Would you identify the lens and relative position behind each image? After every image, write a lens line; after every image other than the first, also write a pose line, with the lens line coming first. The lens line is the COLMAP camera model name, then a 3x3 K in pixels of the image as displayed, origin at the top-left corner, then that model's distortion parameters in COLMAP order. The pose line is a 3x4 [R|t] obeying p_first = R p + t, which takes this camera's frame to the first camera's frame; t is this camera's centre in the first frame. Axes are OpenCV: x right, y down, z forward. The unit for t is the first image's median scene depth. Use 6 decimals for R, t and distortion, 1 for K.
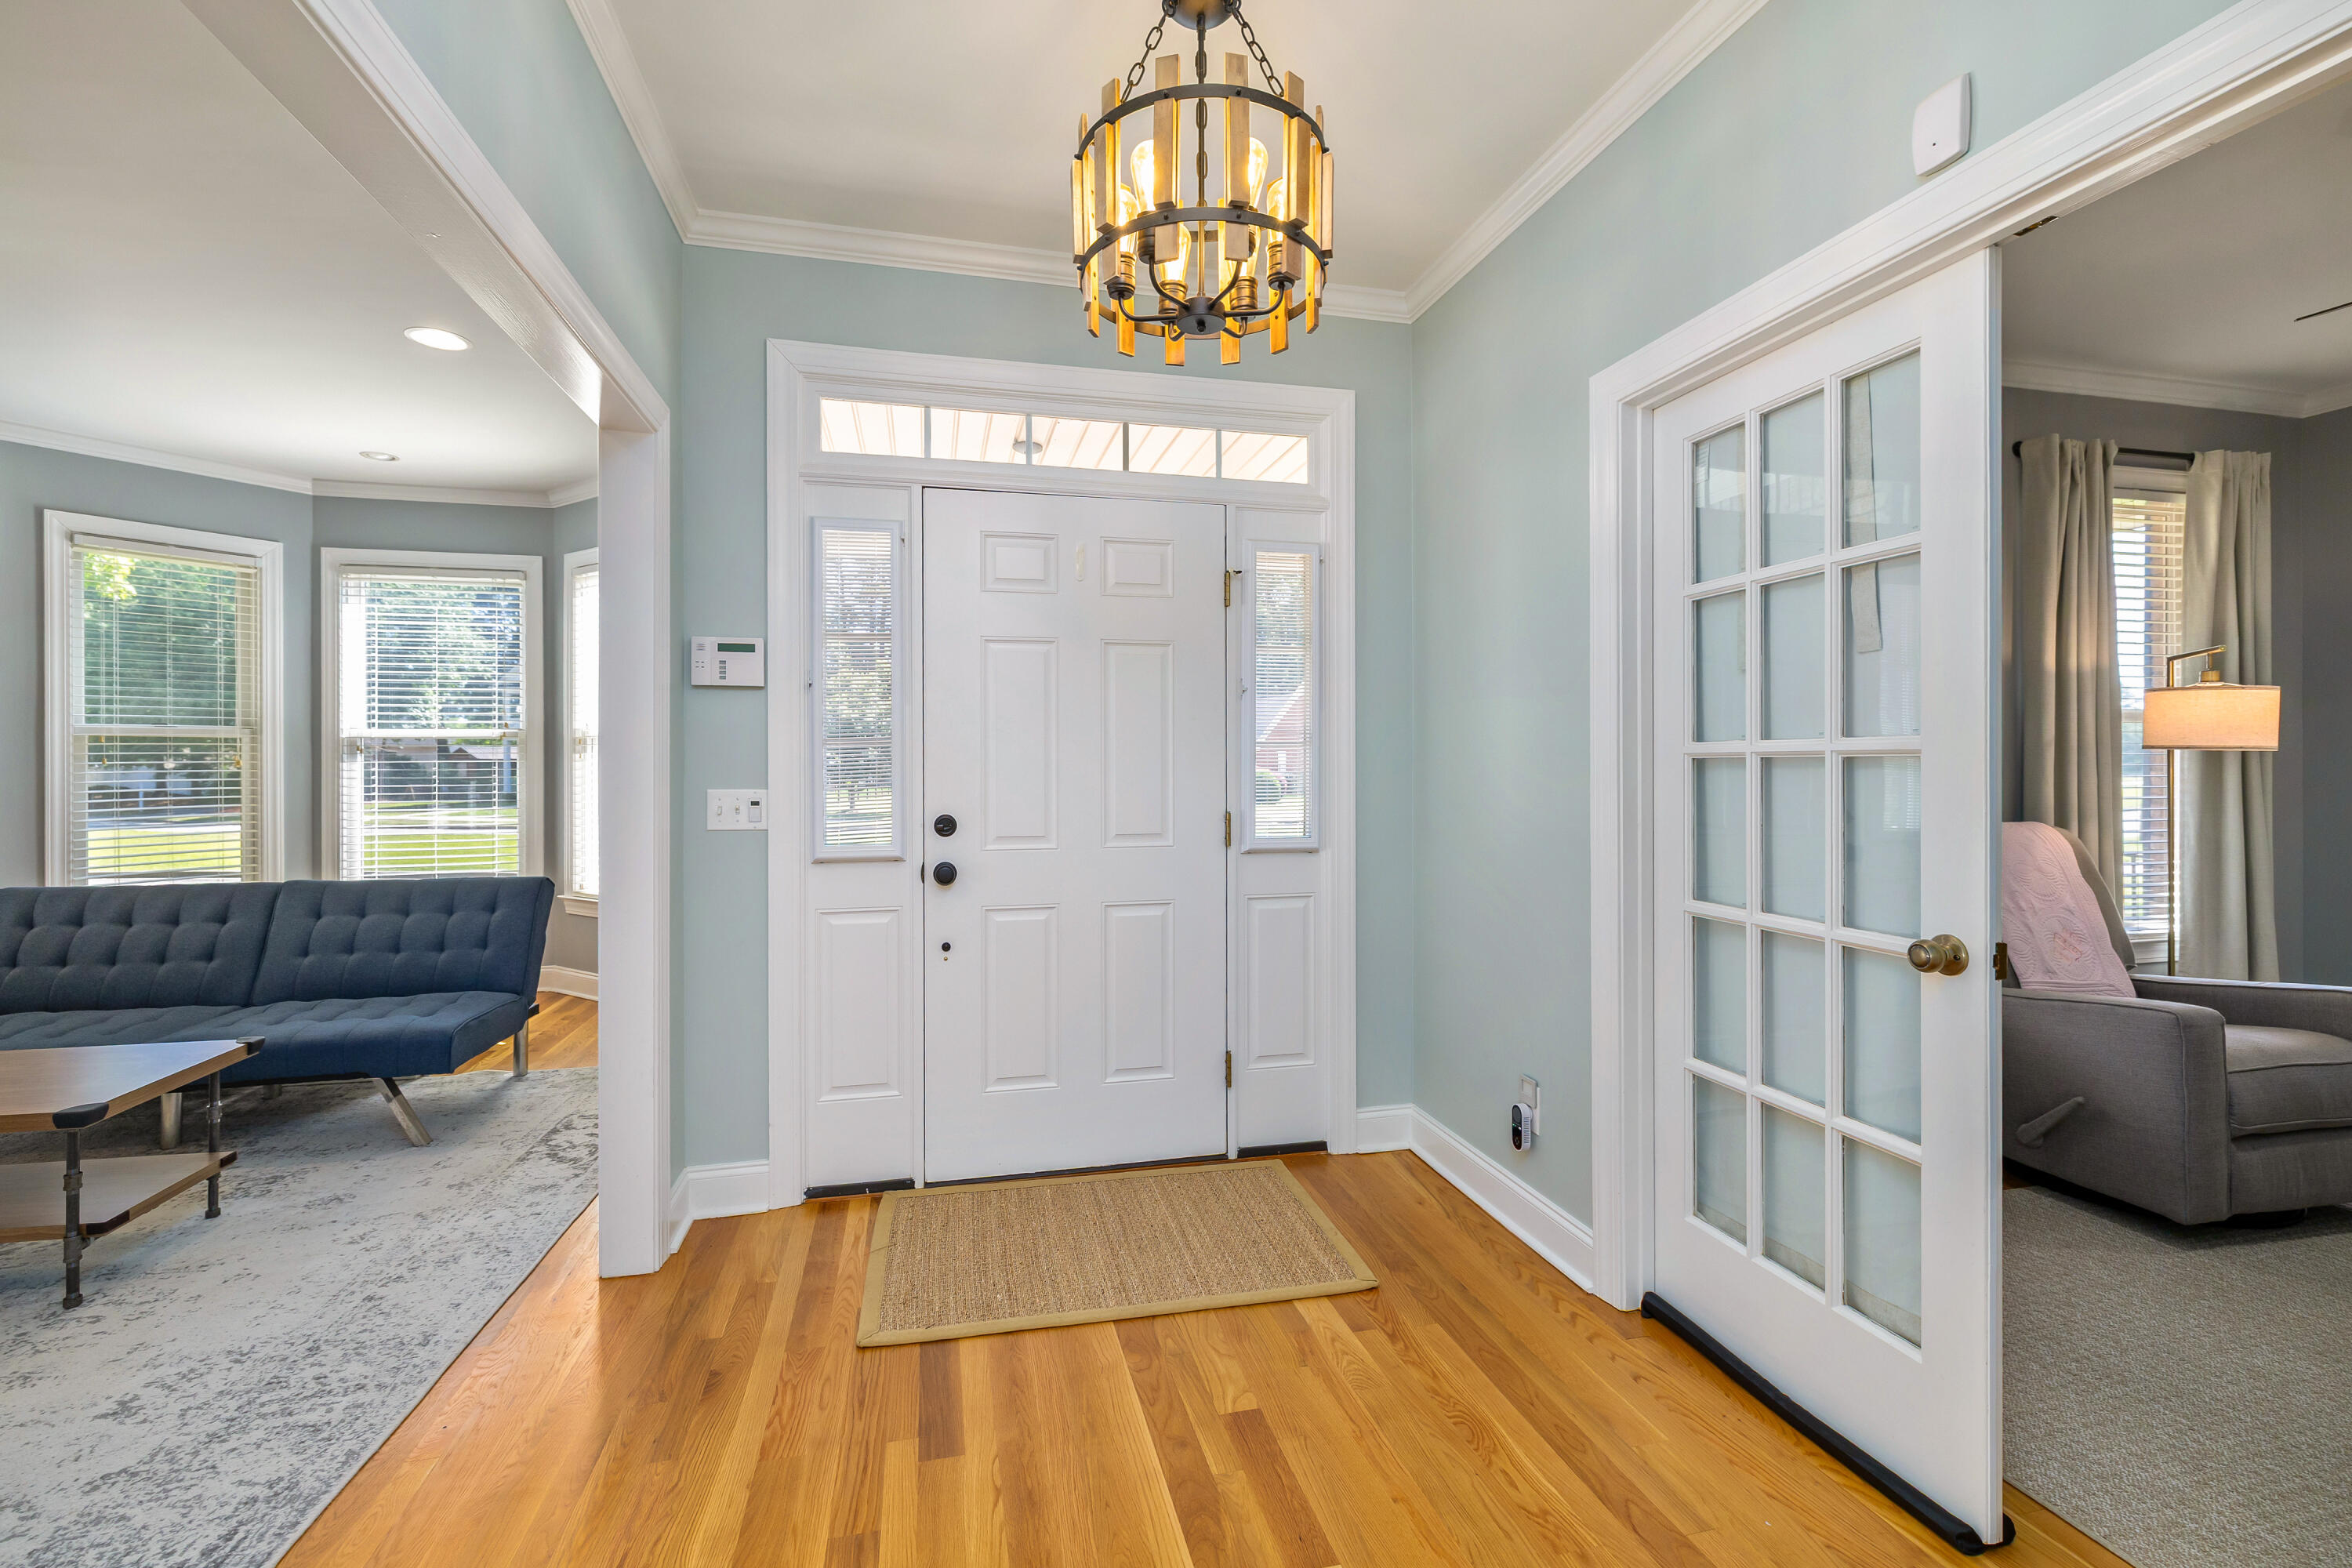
lens RADIAL K [[1009.3, 0, 1168.4], [0, 1009.3, 767.0], [0, 0, 1]] dist [-0.000195, -0.000474]
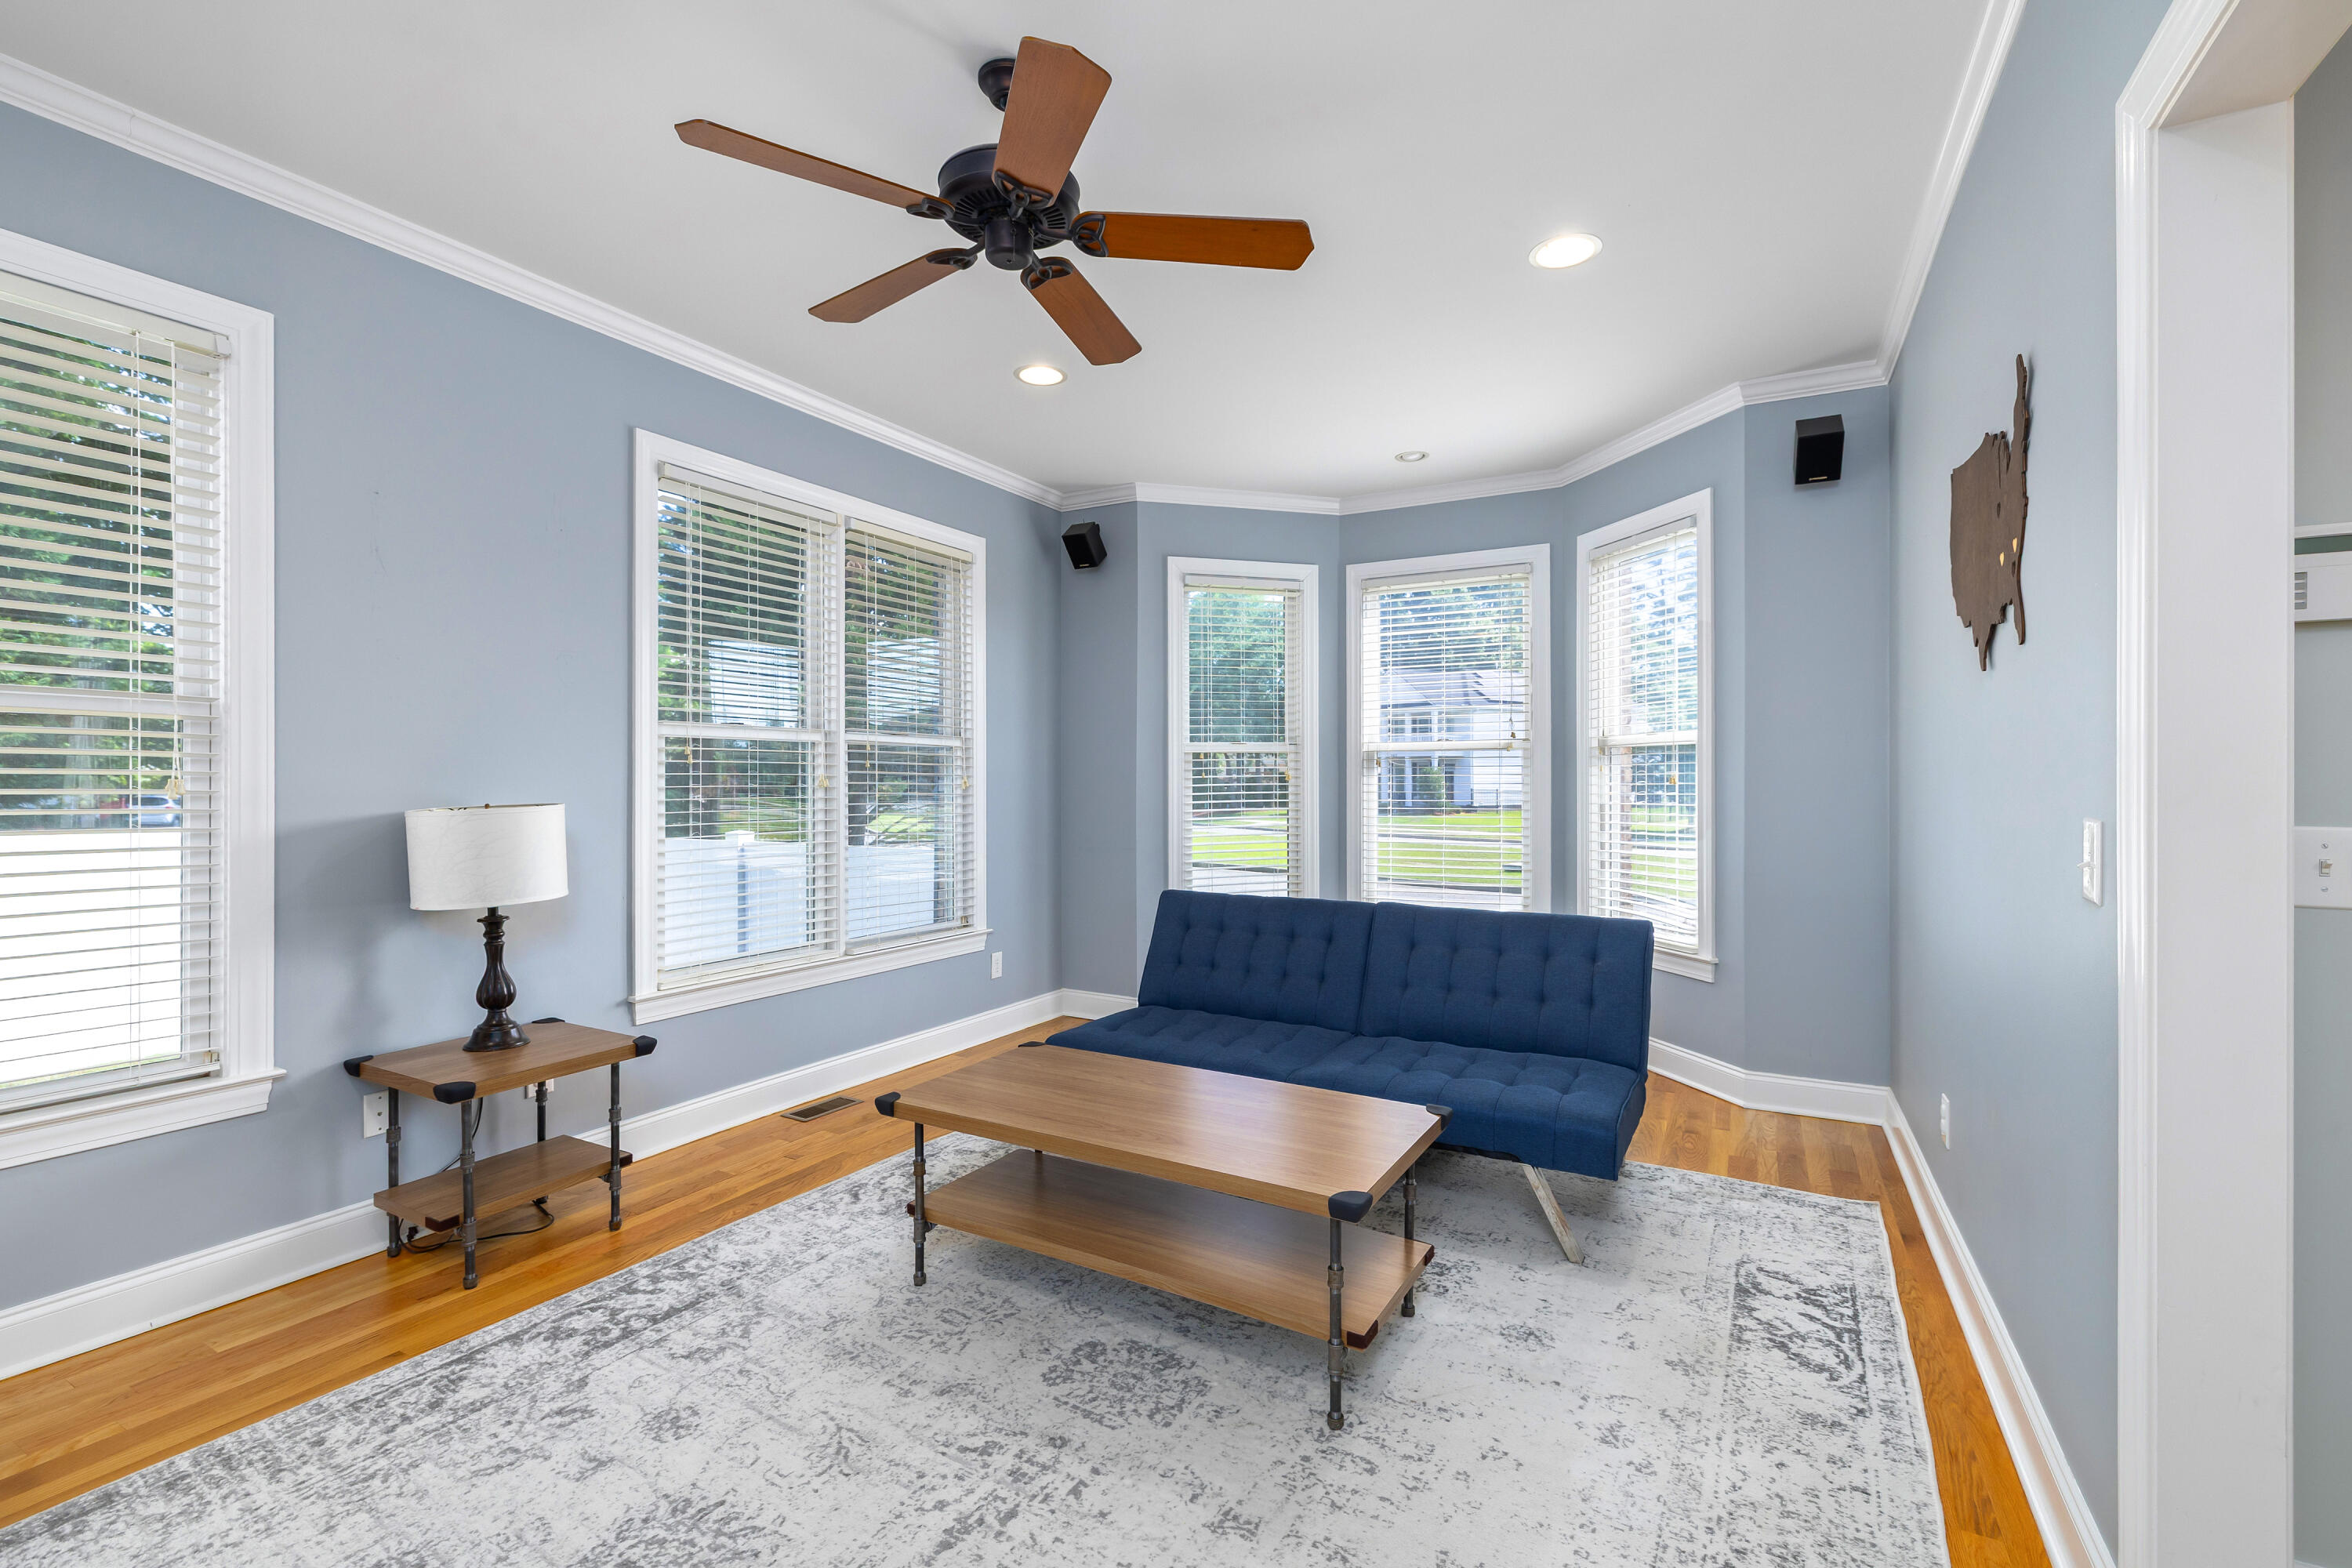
lens RADIAL K [[1009.3, 0, 1173.6], [0, 1009.3, 785.7], [0, 0, 1]] dist [-0.000195, -0.000474]
pose [[0.736581, 0.006033, -0.676323, -0.424739], [-0.004051, 0.999982, 0.004508, 0.001554], [0.676337, -0.000581, 0.736592, 0.200961]]
